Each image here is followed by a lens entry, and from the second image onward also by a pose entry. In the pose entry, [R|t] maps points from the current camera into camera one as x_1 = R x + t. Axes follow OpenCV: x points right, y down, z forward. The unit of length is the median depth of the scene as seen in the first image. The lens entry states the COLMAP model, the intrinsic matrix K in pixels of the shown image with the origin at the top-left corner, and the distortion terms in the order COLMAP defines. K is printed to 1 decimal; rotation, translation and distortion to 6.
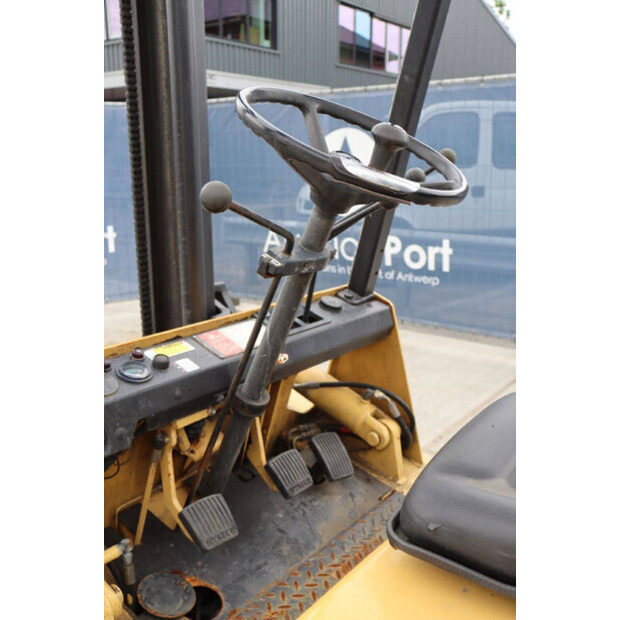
lens RADIAL K [[647.7, 0, 302.4], [0, 647.7, 297.9], [0, 0, 1]] dist [-0.145502, 0.259884]
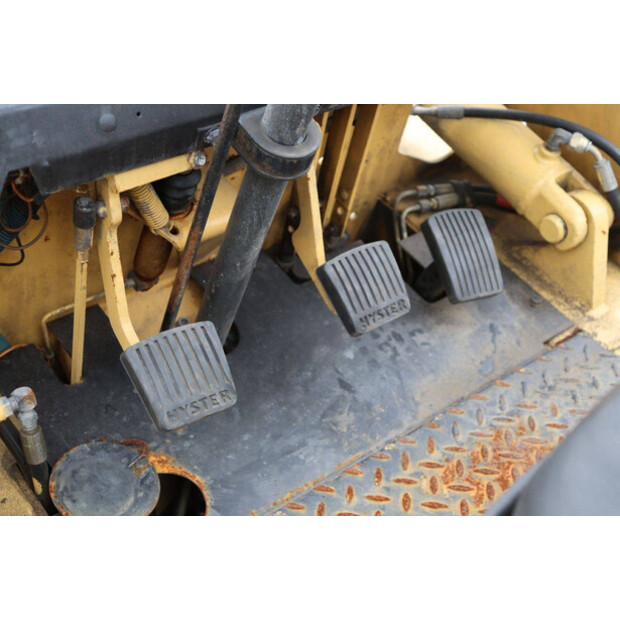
lens RADIAL K [[935.9, 0, 310.0], [0, 935.9, 310.0], [0, 0, 1]] dist [0.088803, 0.017862]
pose [[0.977495, 0.123766, -0.170839, 0.065639], [-0.053491, 0.928765, 0.366790, 0.014713], [0.204065, -0.349397, 0.914483, 0.282694]]
